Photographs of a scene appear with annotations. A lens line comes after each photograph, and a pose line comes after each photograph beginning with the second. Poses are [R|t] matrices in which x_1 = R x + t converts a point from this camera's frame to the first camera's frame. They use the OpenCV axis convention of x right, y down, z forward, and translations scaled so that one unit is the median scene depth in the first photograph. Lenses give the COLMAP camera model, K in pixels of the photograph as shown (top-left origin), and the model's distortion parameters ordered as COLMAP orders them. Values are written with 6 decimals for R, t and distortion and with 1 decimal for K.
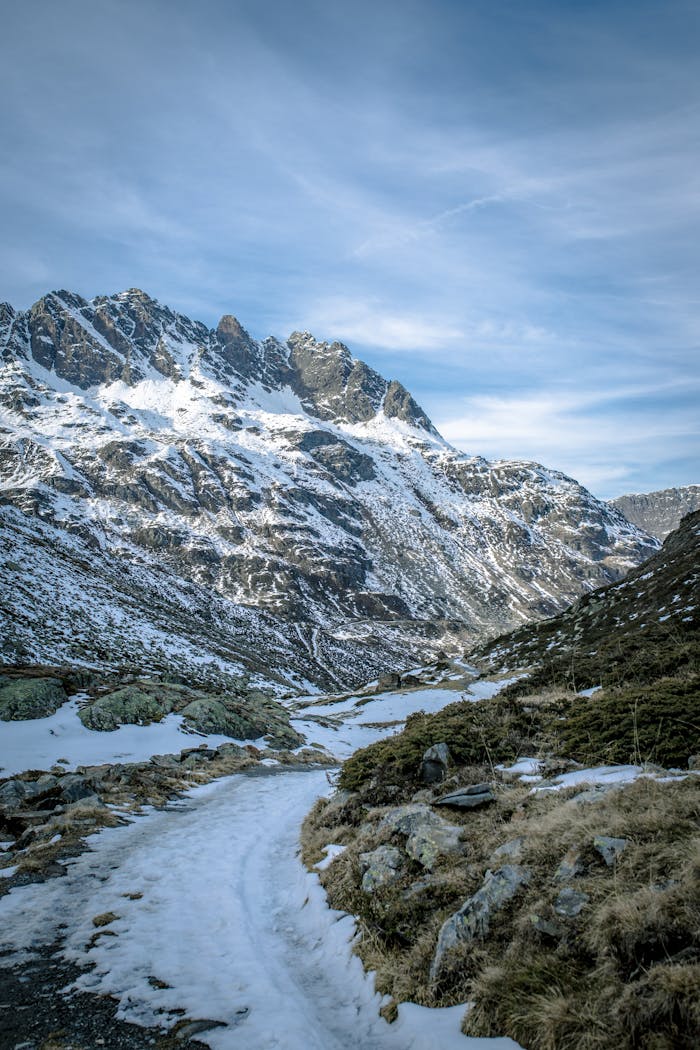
lens RADIAL K [[1042.9, 0, 350.7], [0, 1042.9, 525.5], [0, 0, 1]] dist [-0.016904, 0.000000]
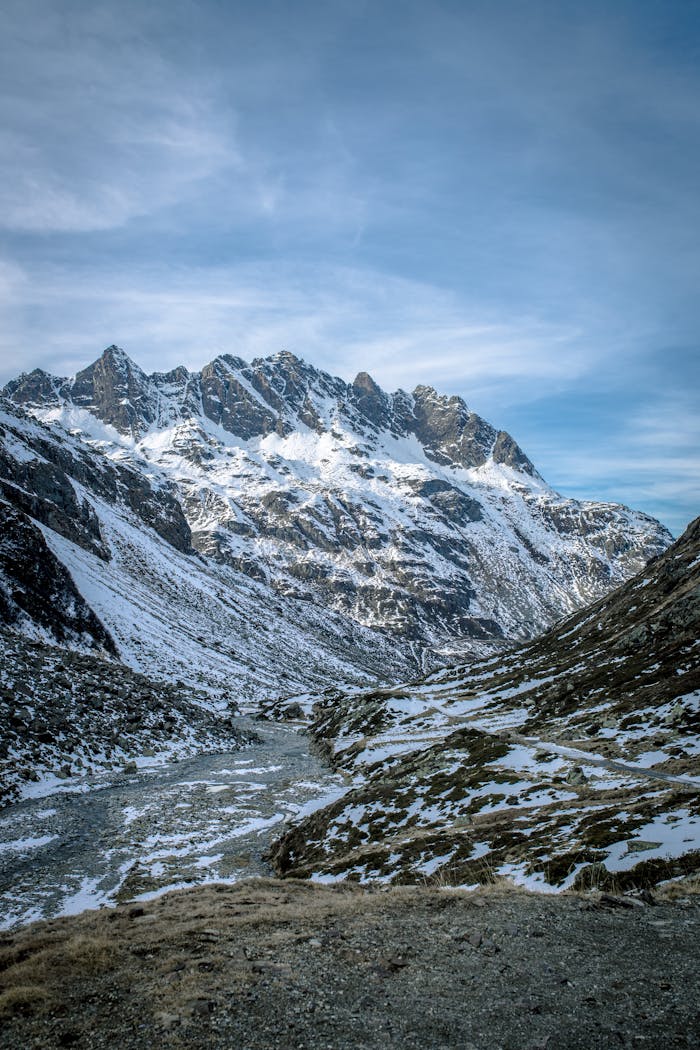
lens RADIAL K [[1042.9, 0, 349.9], [0, 1042.9, 524.7], [0, 0, 1]] dist [-0.016904, 0.000000]
pose [[0.992259, 0.012642, -0.123540, 0.021155], [-0.013024, 0.999913, -0.002283, -0.034935], [0.123501, 0.003874, 0.992337, -0.230405]]
